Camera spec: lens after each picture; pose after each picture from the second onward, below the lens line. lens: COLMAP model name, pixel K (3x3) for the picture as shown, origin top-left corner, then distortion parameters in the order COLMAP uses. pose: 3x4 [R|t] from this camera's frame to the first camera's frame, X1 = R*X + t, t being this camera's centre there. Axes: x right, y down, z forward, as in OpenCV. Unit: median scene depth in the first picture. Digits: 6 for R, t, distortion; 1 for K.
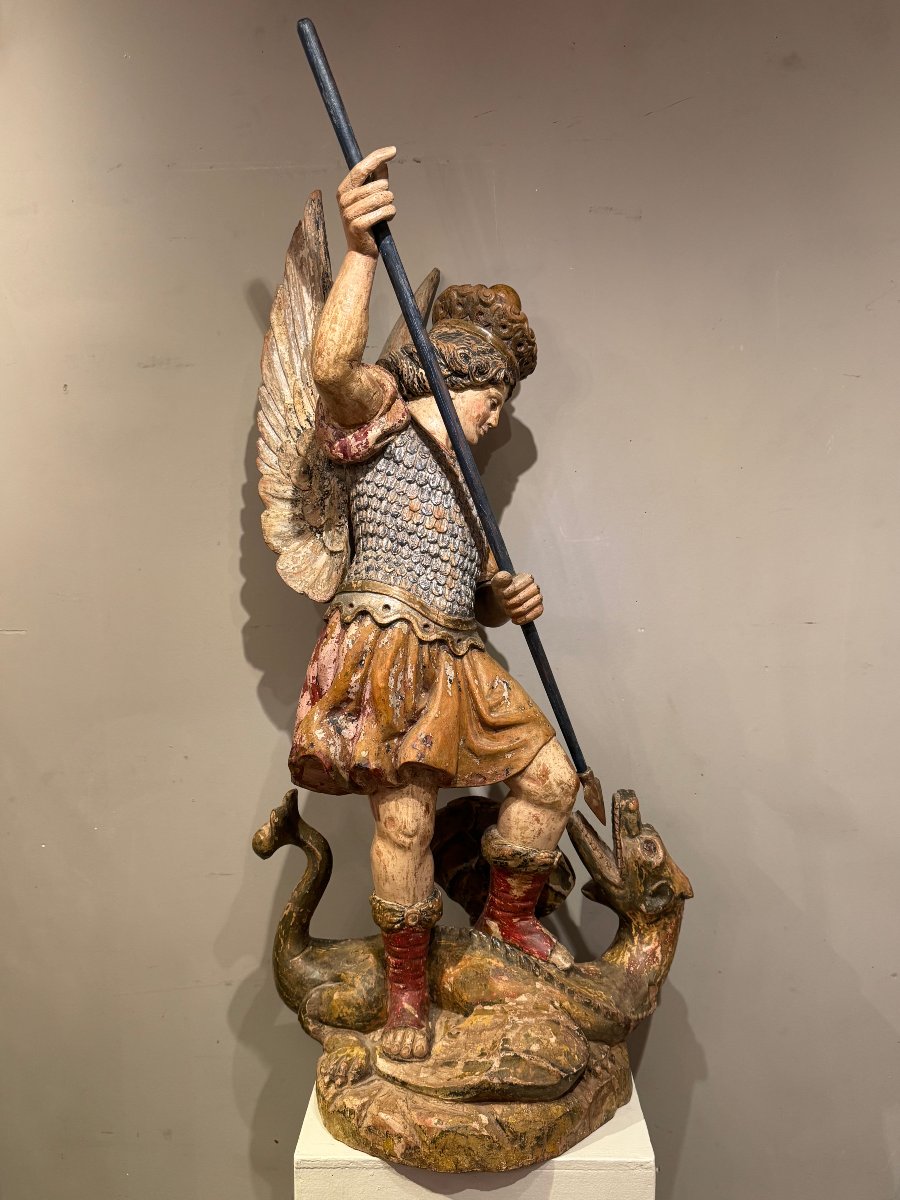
lens RADIAL K [[1017.9, 0, 453.7], [0, 1017.9, 600.2], [0, 0, 1]] dist [0.106478, -0.015459]
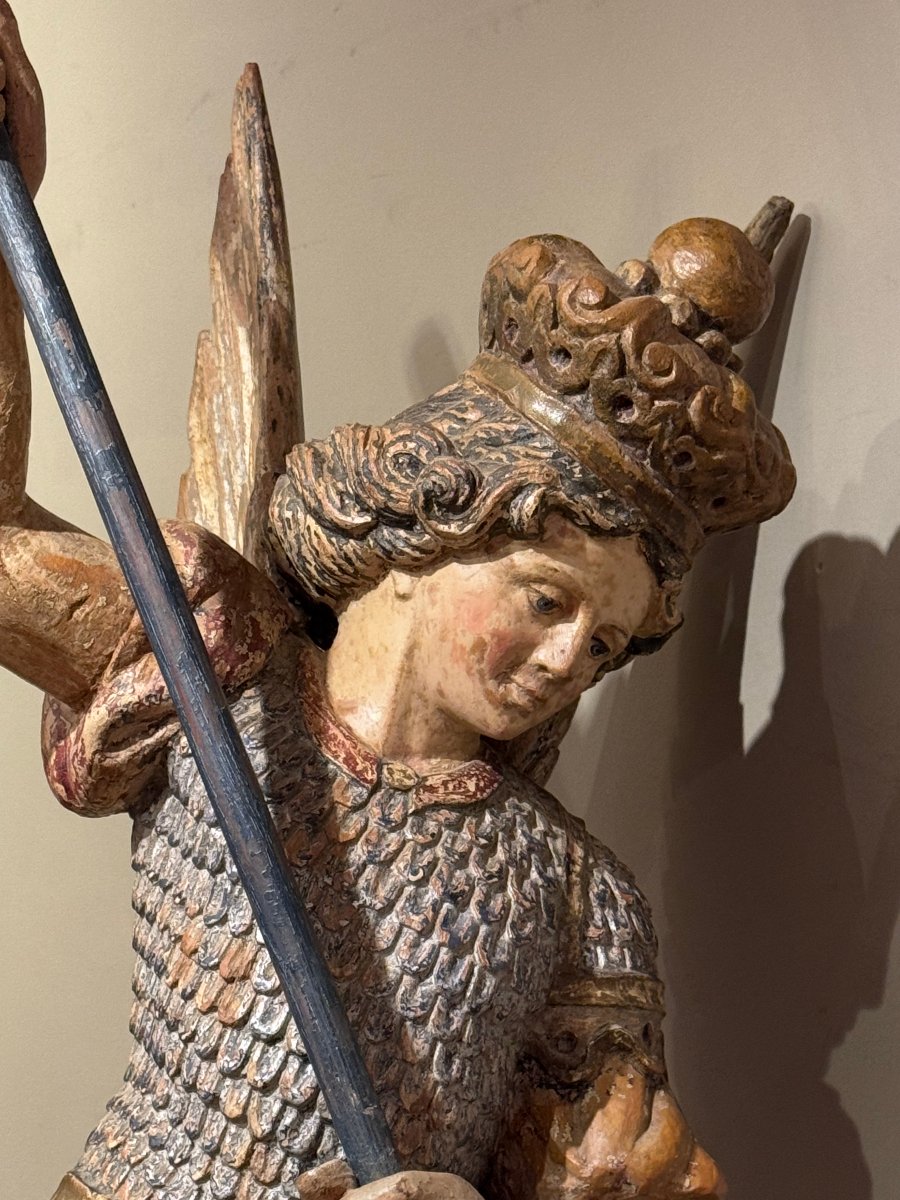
lens RADIAL K [[3017.8, 0, 449.8], [0, 3017.8, 597.0], [0, 0, 1]] dist [0.164737, 0.000000]
pose [[0.697291, -0.088742, -0.711274, 0.688501], [-0.076628, 0.977391, -0.197065, -0.017088], [0.712681, 0.191915, 0.674726, 0.402199]]
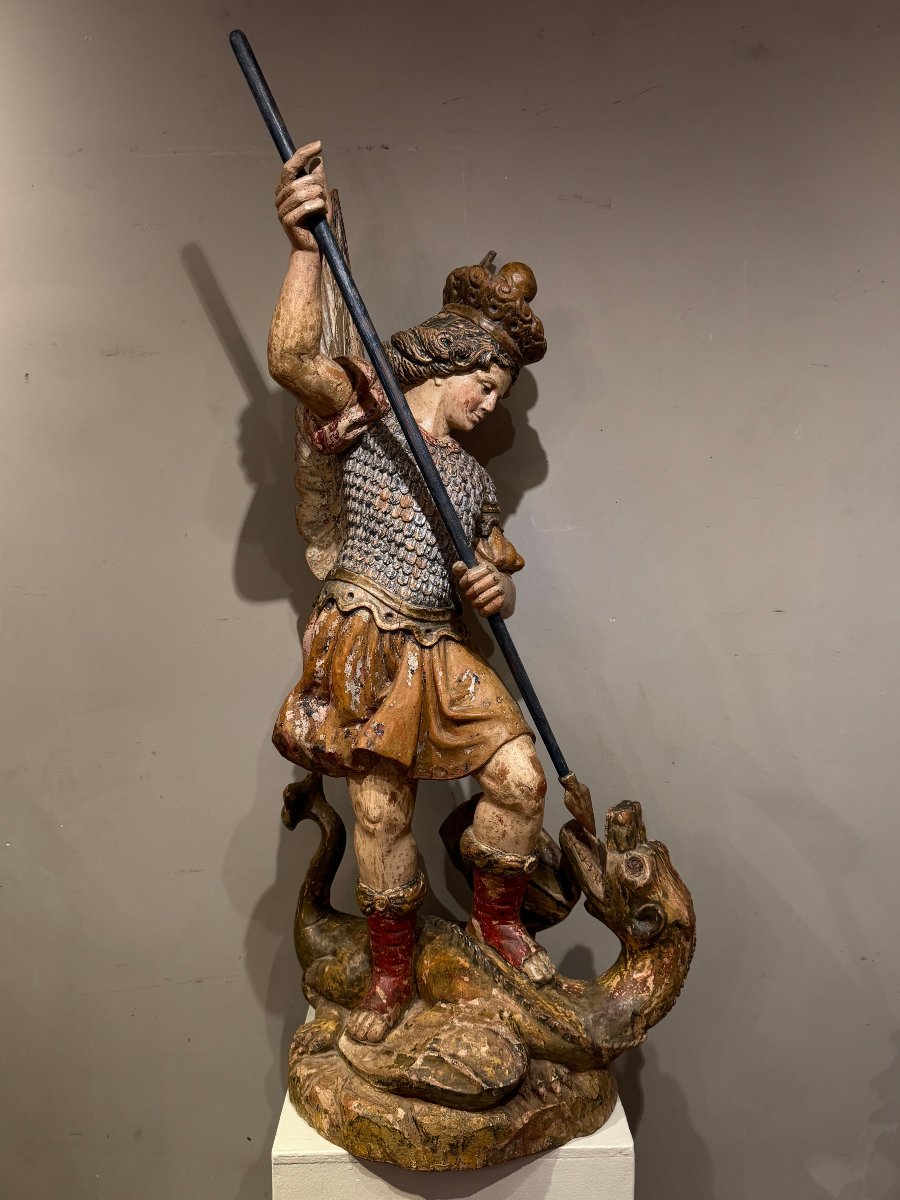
lens RADIAL K [[1017.9, 0, 447.7], [0, 1017.9, 600.5], [0, 0, 1]] dist [0.106478, -0.015459]
pose [[0.922507, 0.027084, -0.385028, 0.405324], [-0.023331, 0.999624, 0.014417, -0.004603], [0.385274, -0.004317, 0.922792, 0.097608]]
